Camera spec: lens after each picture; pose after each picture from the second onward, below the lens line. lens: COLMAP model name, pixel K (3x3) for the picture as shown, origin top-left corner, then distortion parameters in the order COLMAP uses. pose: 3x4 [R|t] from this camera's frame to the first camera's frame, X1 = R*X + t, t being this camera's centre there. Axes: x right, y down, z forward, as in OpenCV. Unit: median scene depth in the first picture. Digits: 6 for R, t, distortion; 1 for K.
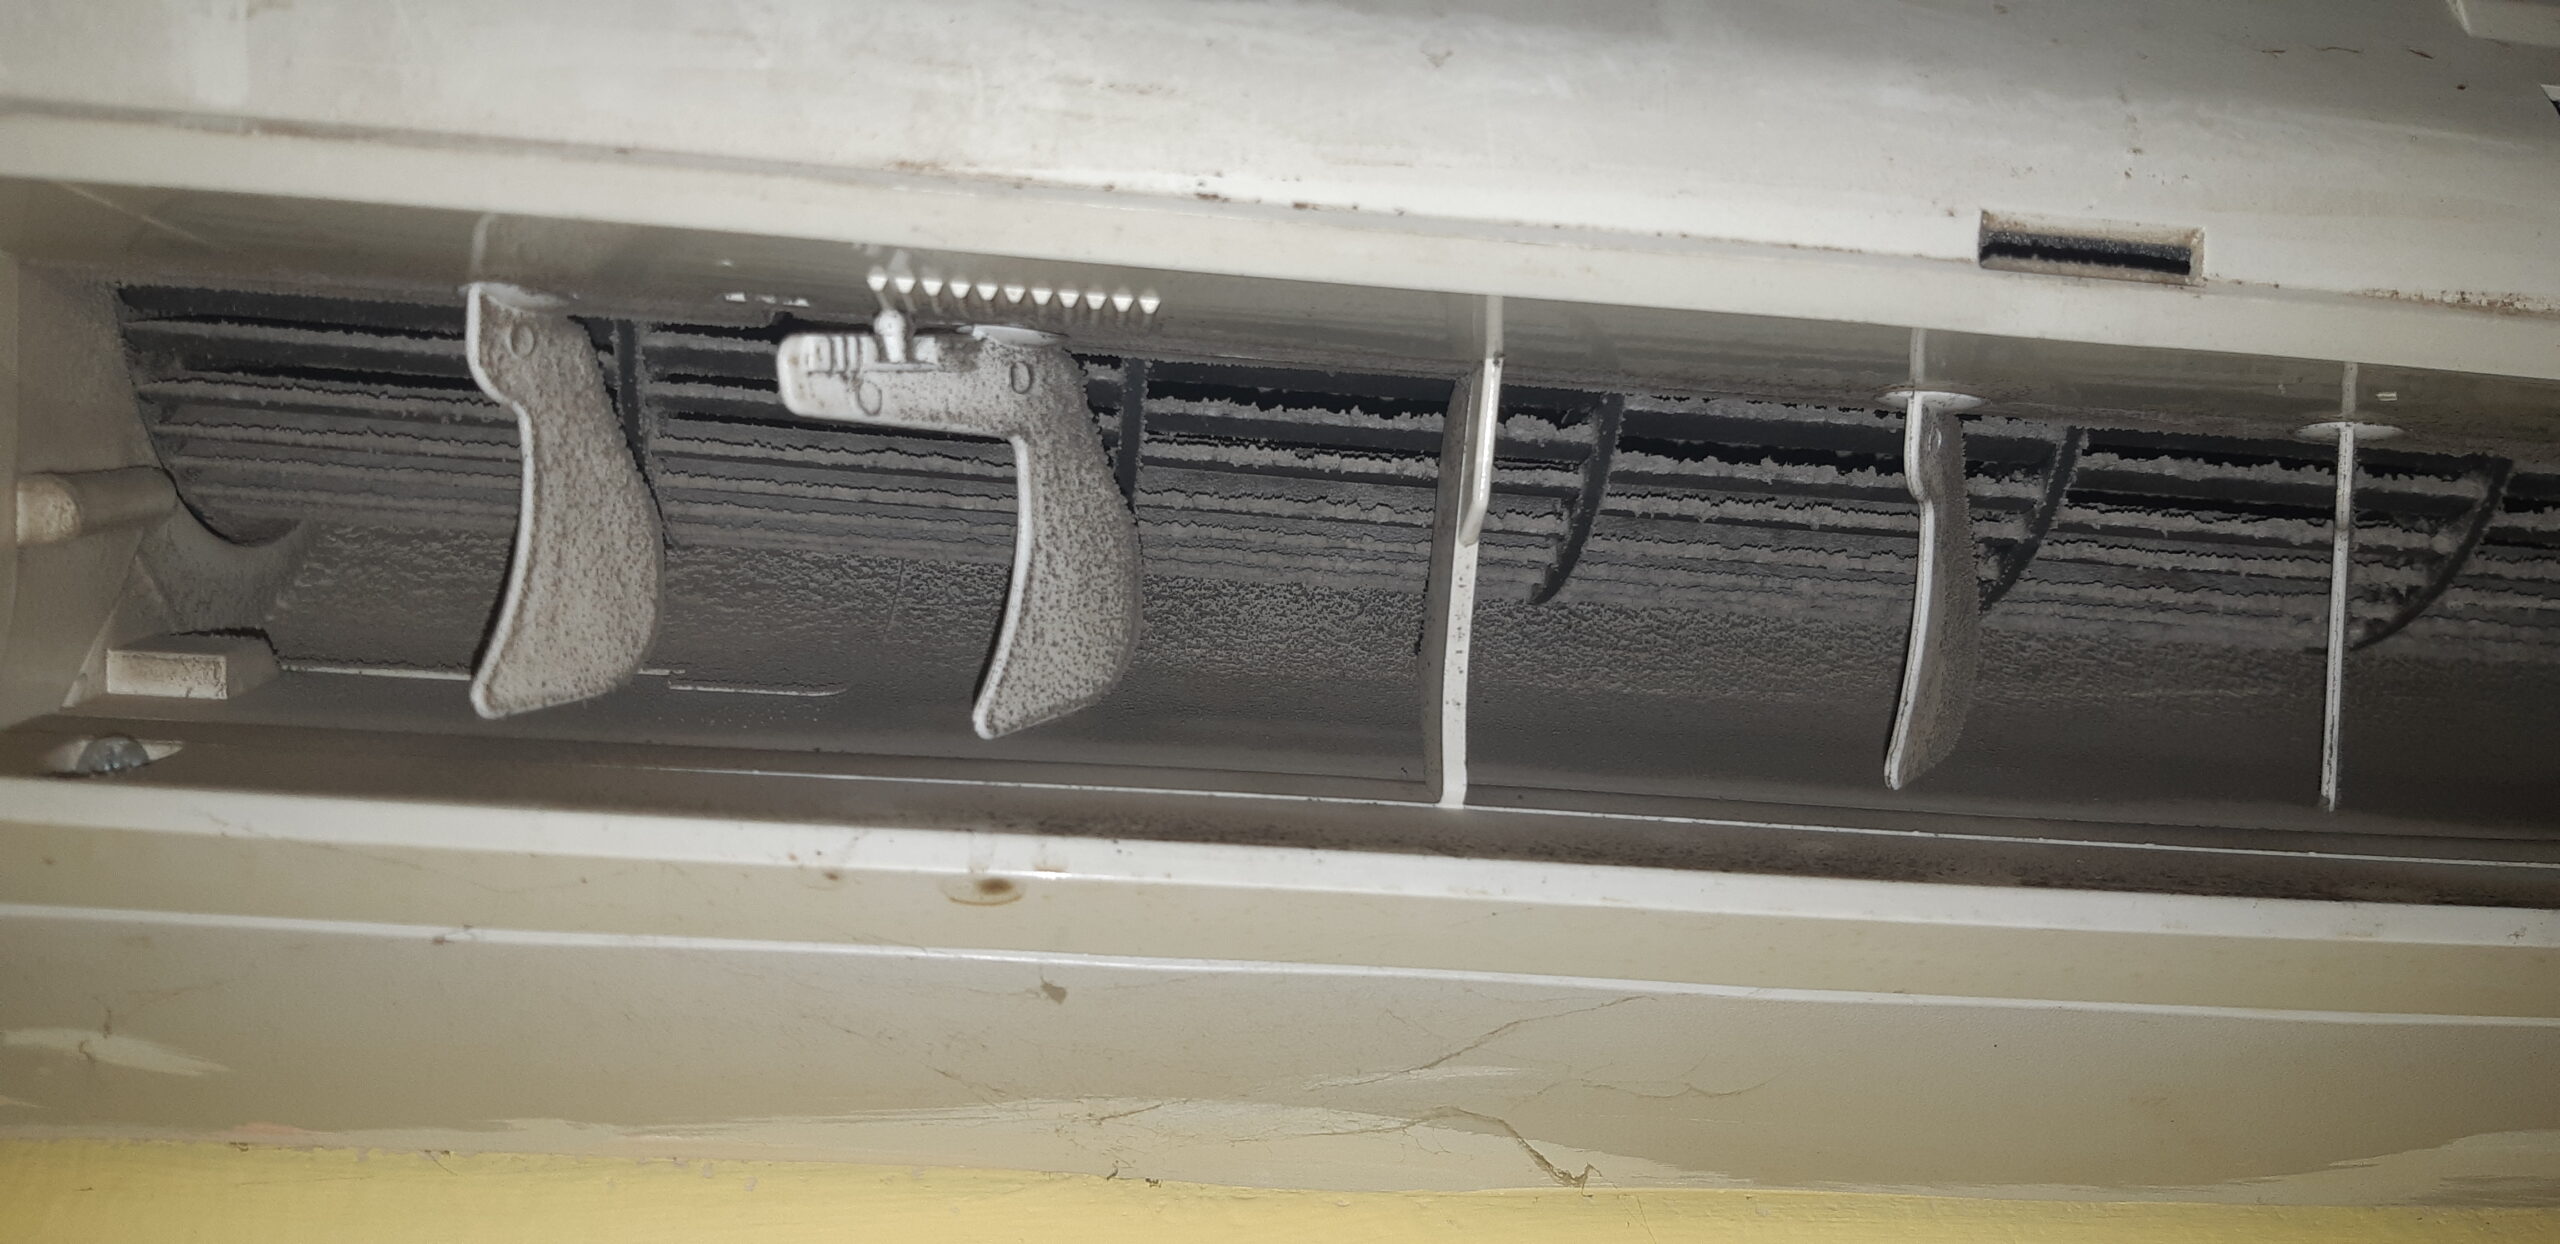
lens RADIAL K [[2033.3, 0, 1280.0], [0, 2033.3, 622.0], [0, 0, 1]] dist [0.134135, -0.320445]
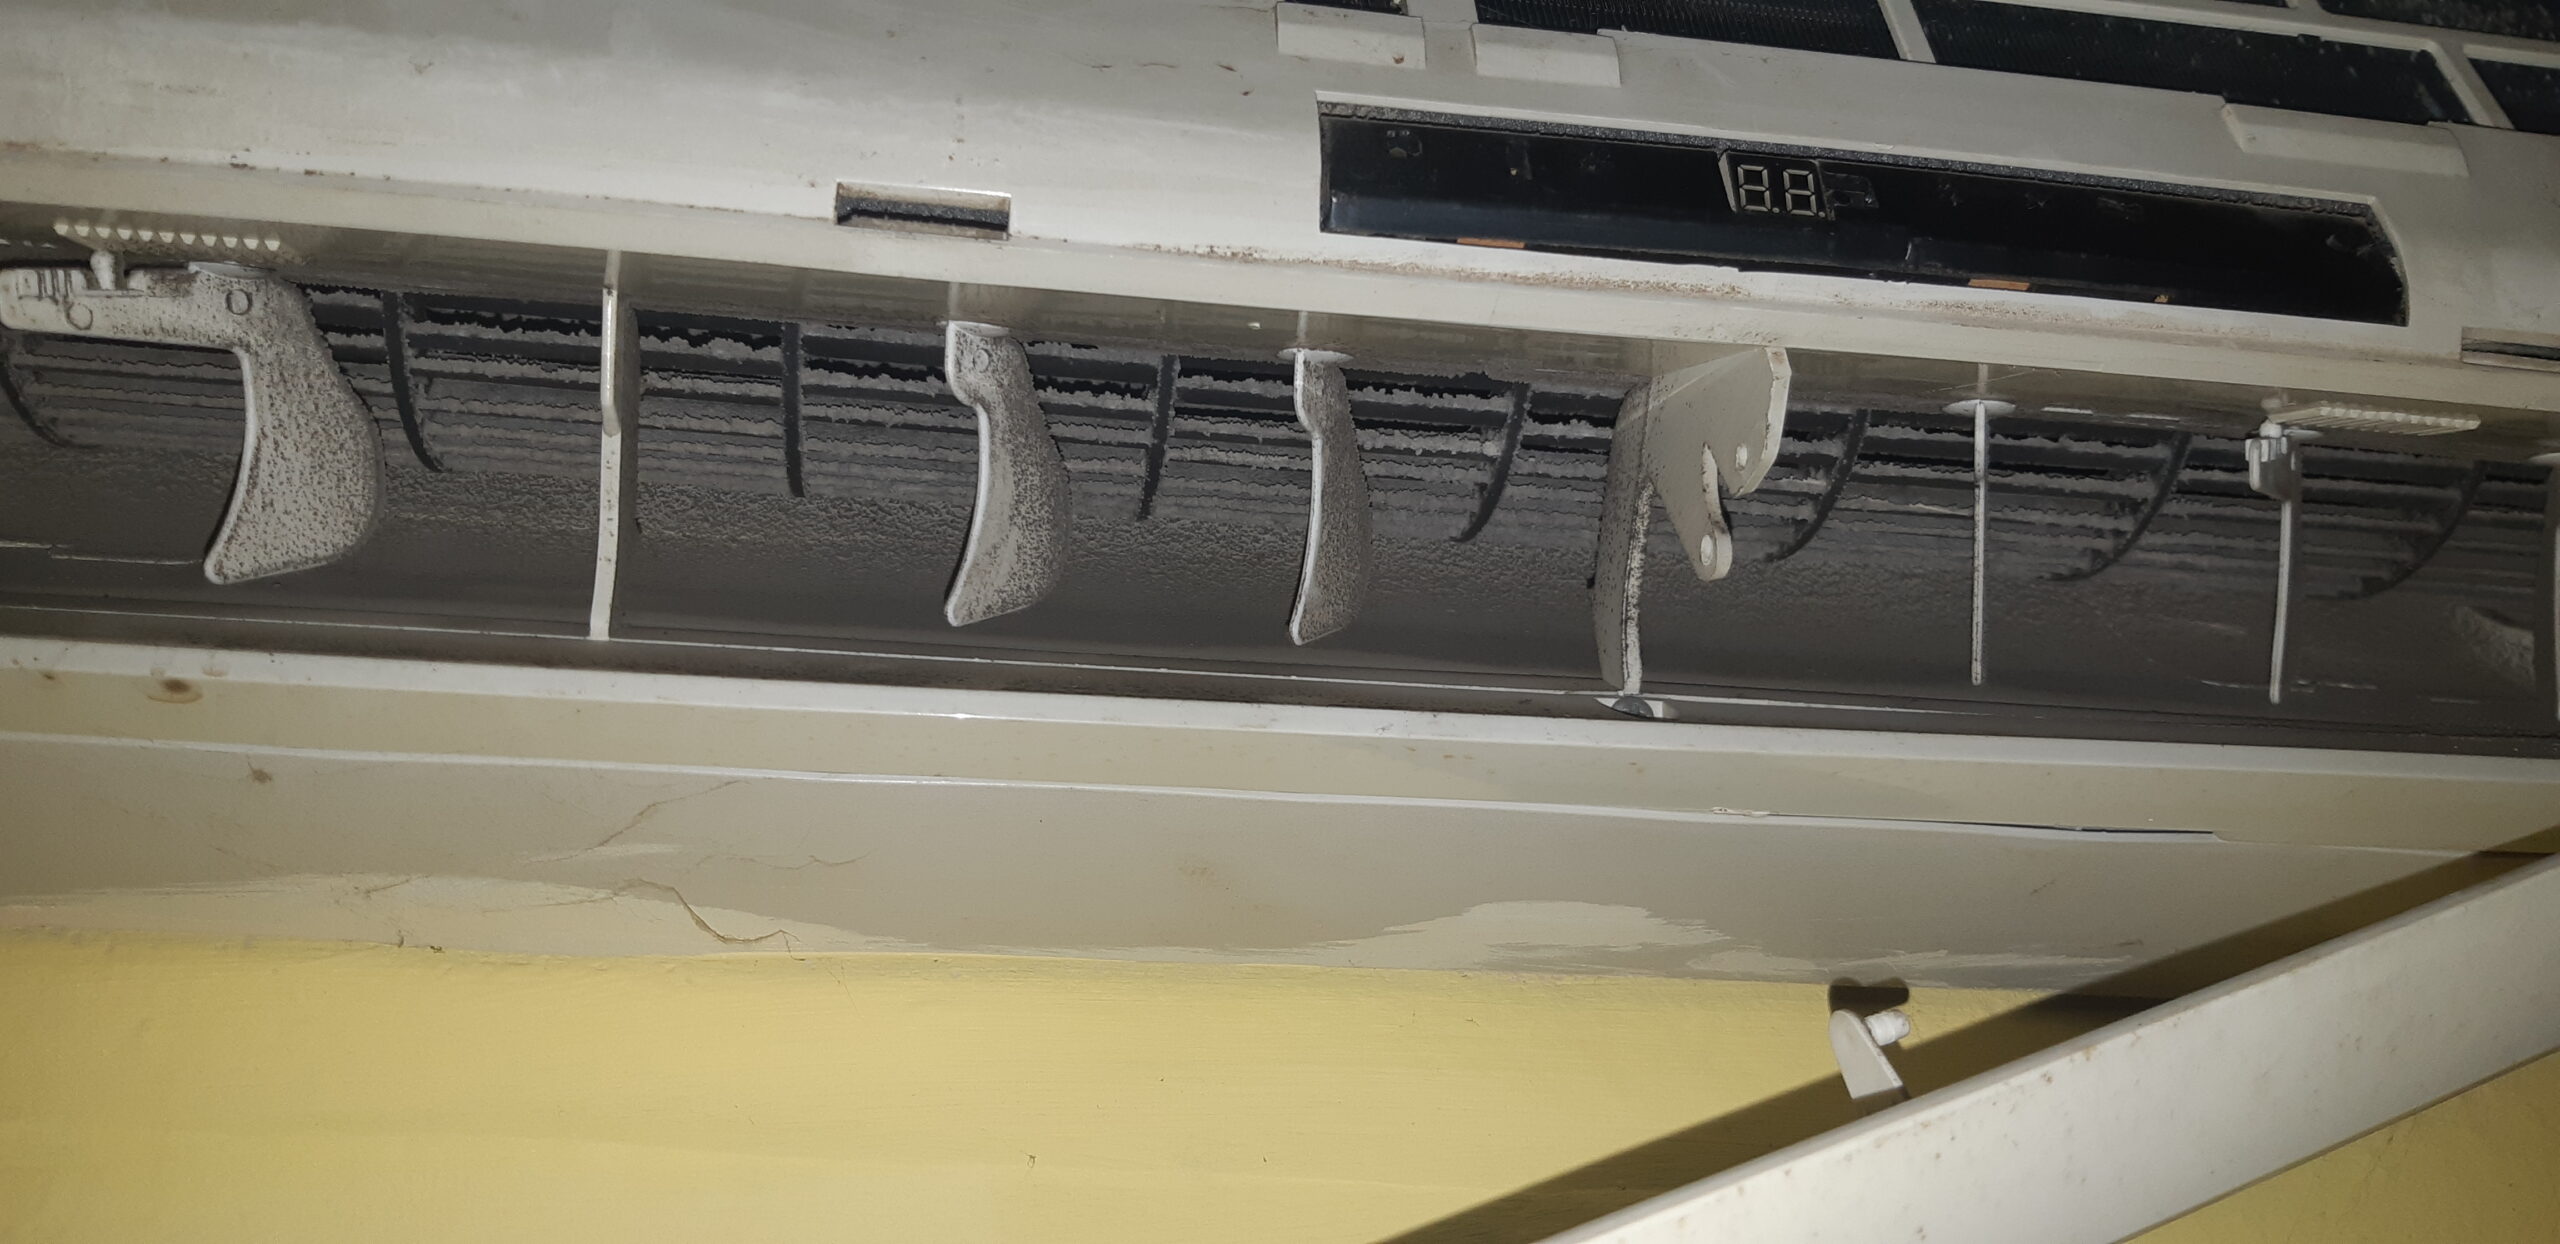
lens RADIAL K [[2013.6, 0, 1261.4], [0, 2013.6, 615.7], [0, 0, 1]] dist [0.060580, -0.163168]
pose [[0.998720, 0.000129, 0.050588, 0.437137], [-0.001053, 0.999833, 0.018237, 0.052132], [-0.050577, -0.018266, 0.998553, -0.300155]]
